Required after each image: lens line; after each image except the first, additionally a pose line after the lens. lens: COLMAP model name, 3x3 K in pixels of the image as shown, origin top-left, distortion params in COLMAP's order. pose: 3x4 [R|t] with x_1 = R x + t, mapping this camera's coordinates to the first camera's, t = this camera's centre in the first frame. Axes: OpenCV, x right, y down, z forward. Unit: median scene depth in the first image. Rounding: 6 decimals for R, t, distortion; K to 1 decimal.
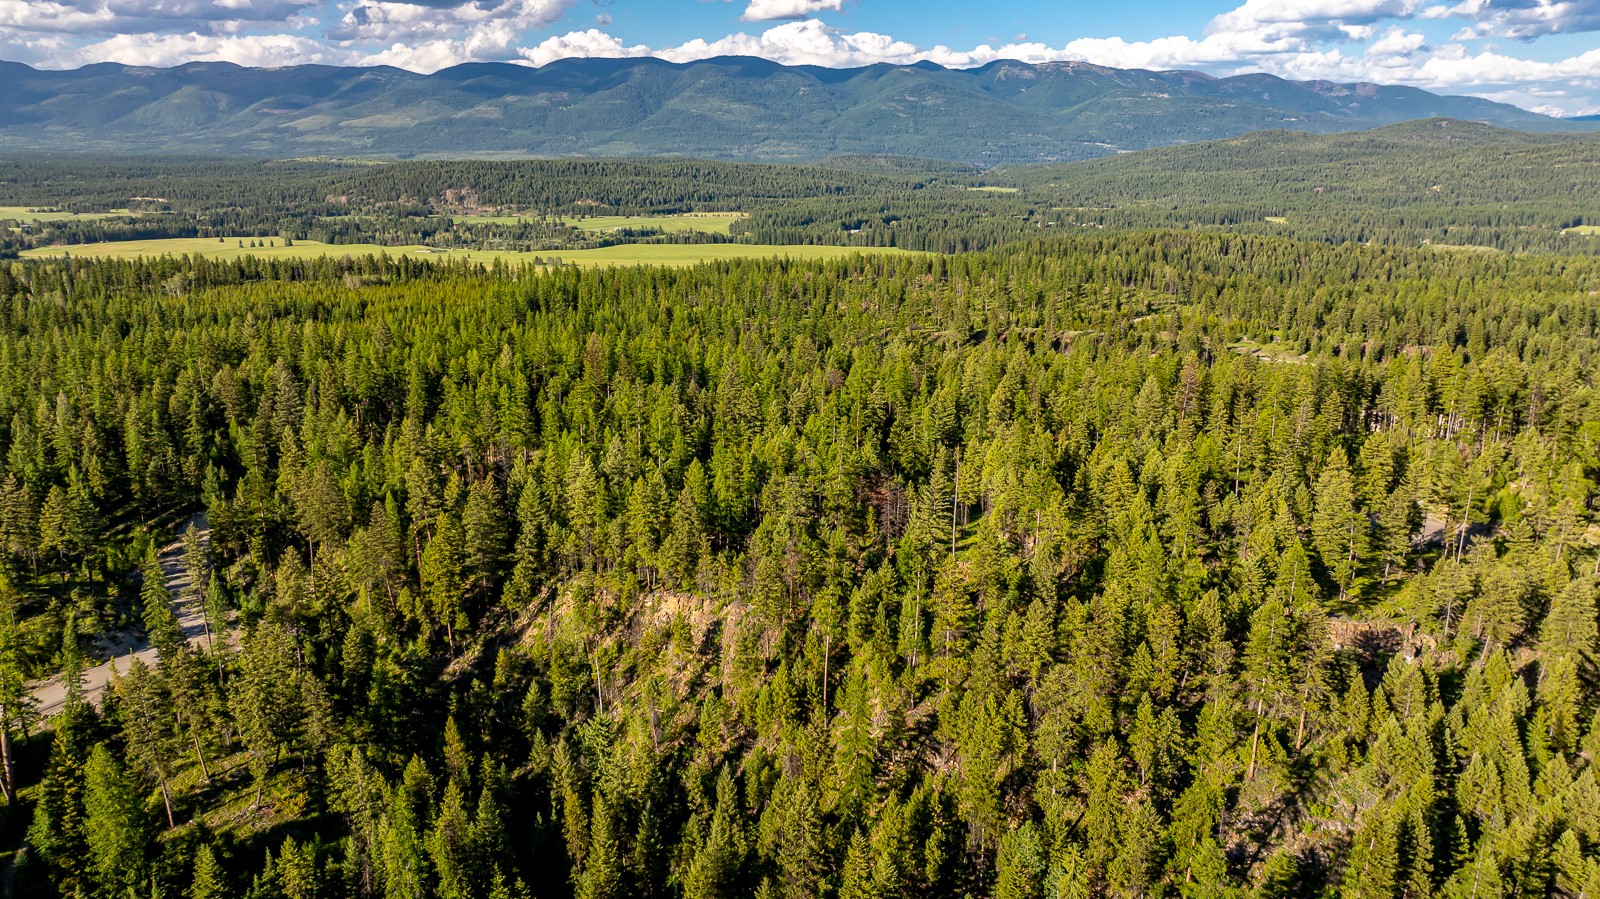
lens RADIAL K [[1163.8, 0, 800.0], [0, 1163.8, 449.5], [0, 0, 1]] dist [-0.043064, 0.055743]
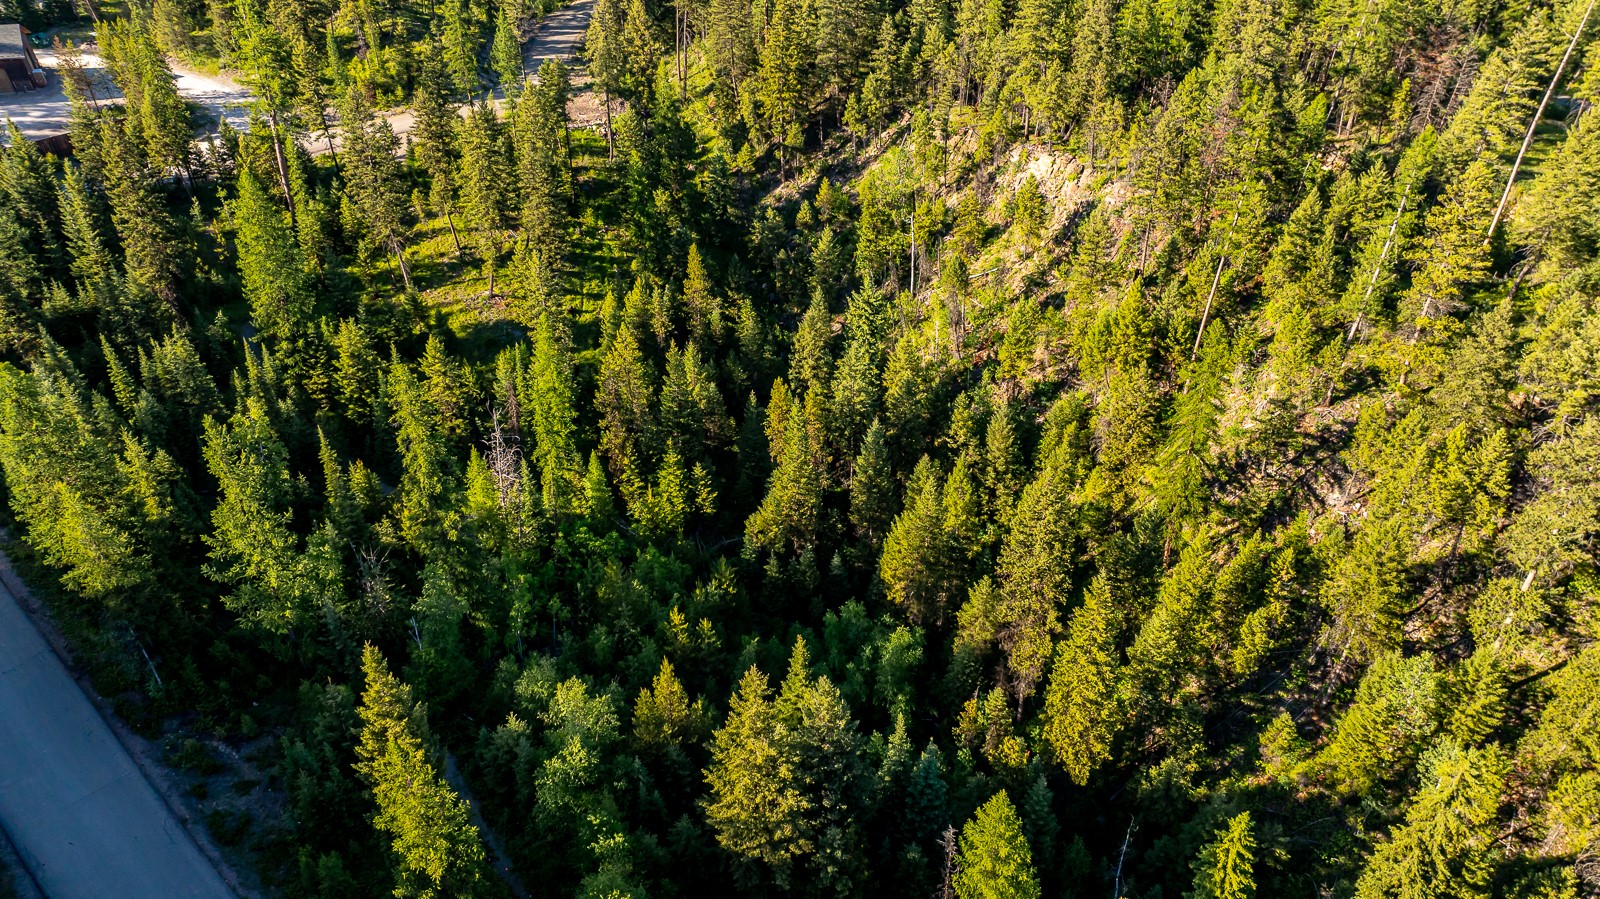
lens RADIAL K [[1149.5, 0, 778.1], [0, 1149.5, 452.4], [0, 0, 1]] dist [0.033136, -0.069559]
pose [[0.865210, 0.305777, -0.397381, 0.079574], [-0.139398, 0.907974, 0.395161, 0.035571], [0.481643, -0.286503, 0.828213, 0.280881]]
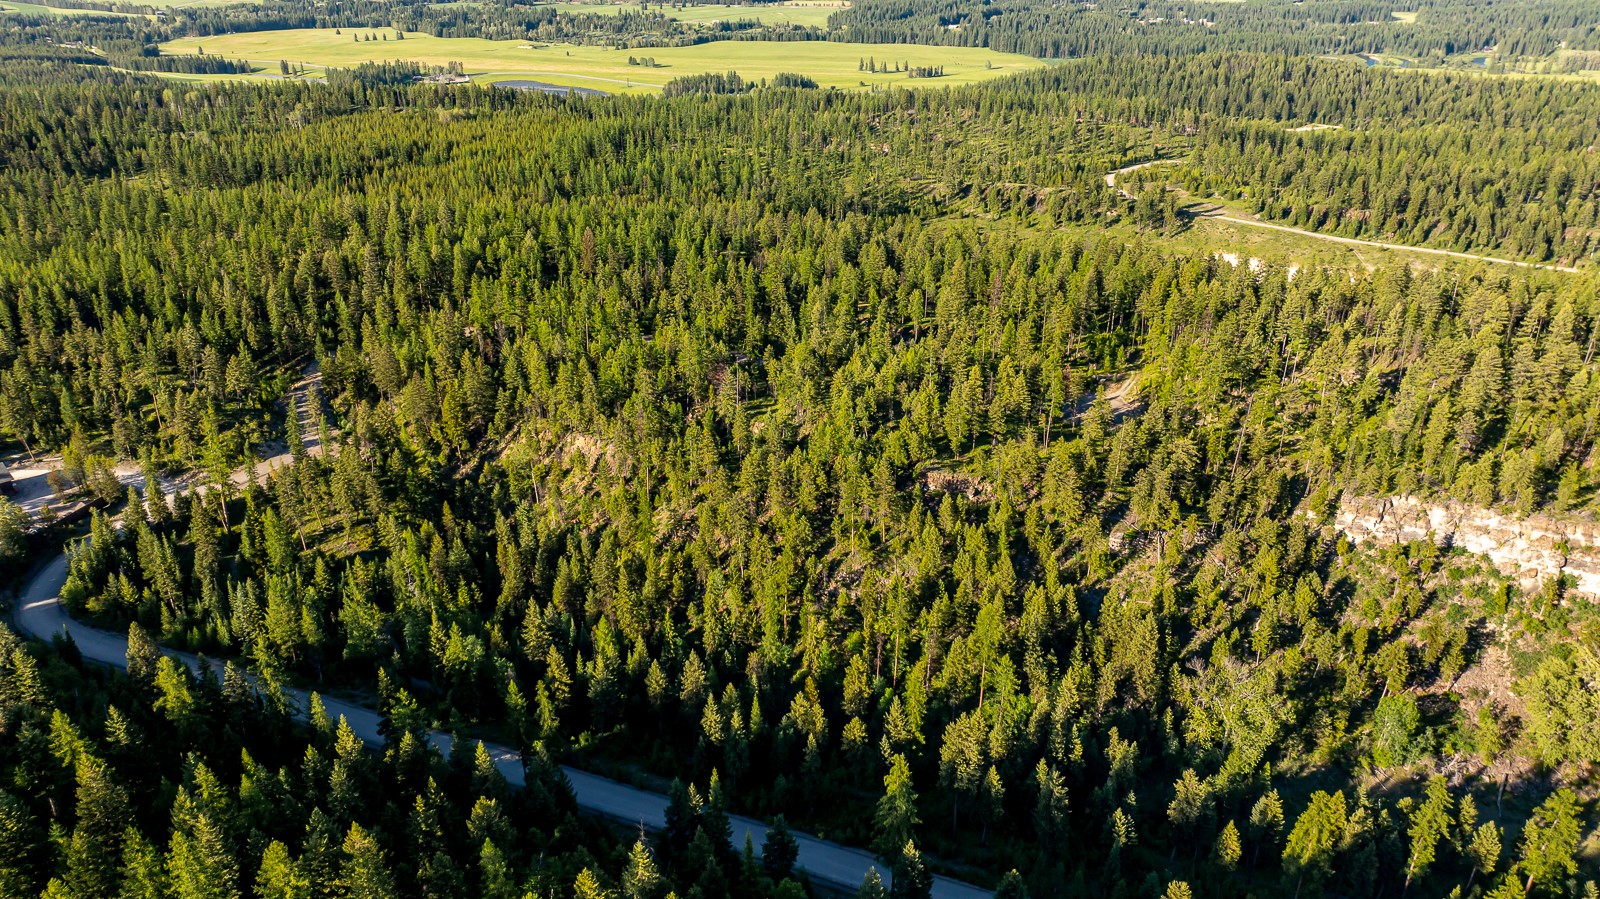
lens RADIAL K [[1163.8, 0, 800.0], [0, 1163.8, 449.5], [0, 0, 1]] dist [-0.043064, 0.055743]
pose [[0.994652, 0.046519, -0.092210, 0.353295], [-0.028811, 0.982353, 0.184802, -0.172704], [0.099180, -0.181157, 0.978440, -0.612997]]
